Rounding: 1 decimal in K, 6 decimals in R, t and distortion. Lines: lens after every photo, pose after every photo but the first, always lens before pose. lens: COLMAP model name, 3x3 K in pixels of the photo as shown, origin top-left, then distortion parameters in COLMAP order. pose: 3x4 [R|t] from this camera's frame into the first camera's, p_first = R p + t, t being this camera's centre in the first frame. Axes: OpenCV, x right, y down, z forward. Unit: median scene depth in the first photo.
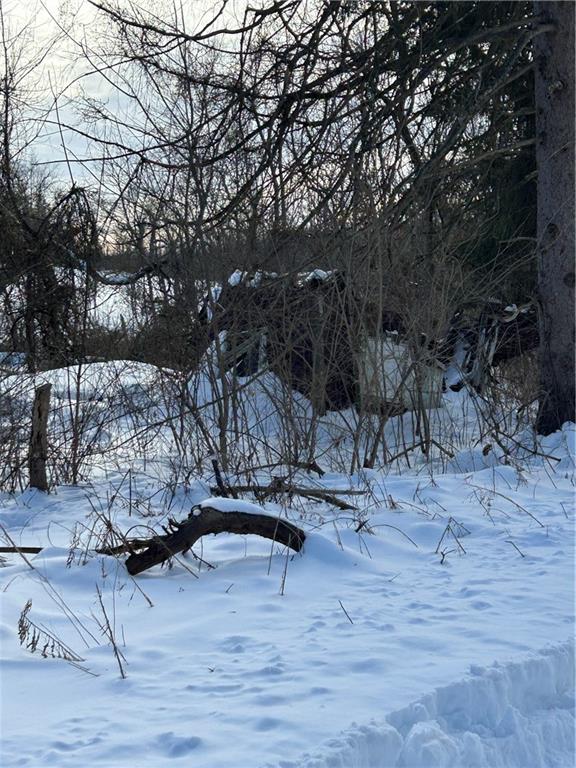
lens RADIAL K [[1247.1, 0, 288.0], [0, 1247.1, 384.0], [0, 0, 1]] dist [0.325526, -1.193012]
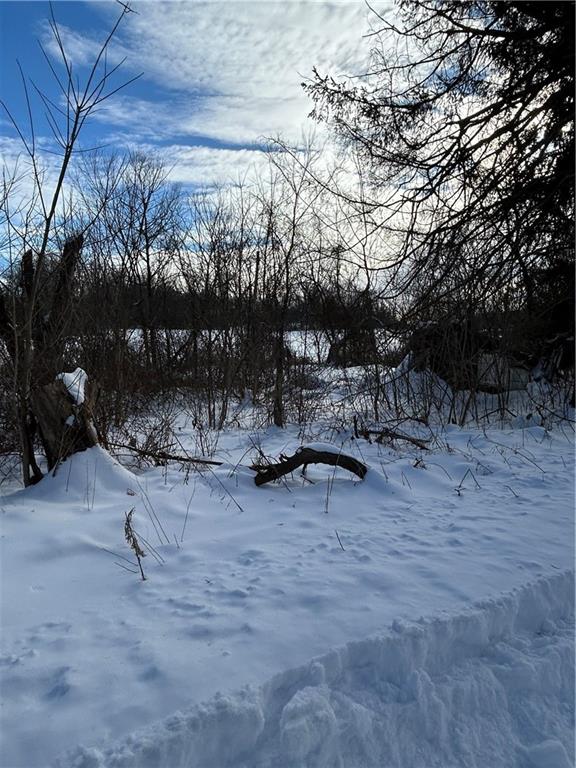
lens RADIAL K [[481.4, 0, 288.0], [0, 481.4, 384.0], [0, 0, 1]] dist [-0.002688, -0.001339]
pose [[0.923856, 0.026435, -0.381826, 0.179229], [-0.018902, 0.999546, 0.023467, -0.002192], [0.382273, -0.014463, 0.923936, 0.462489]]
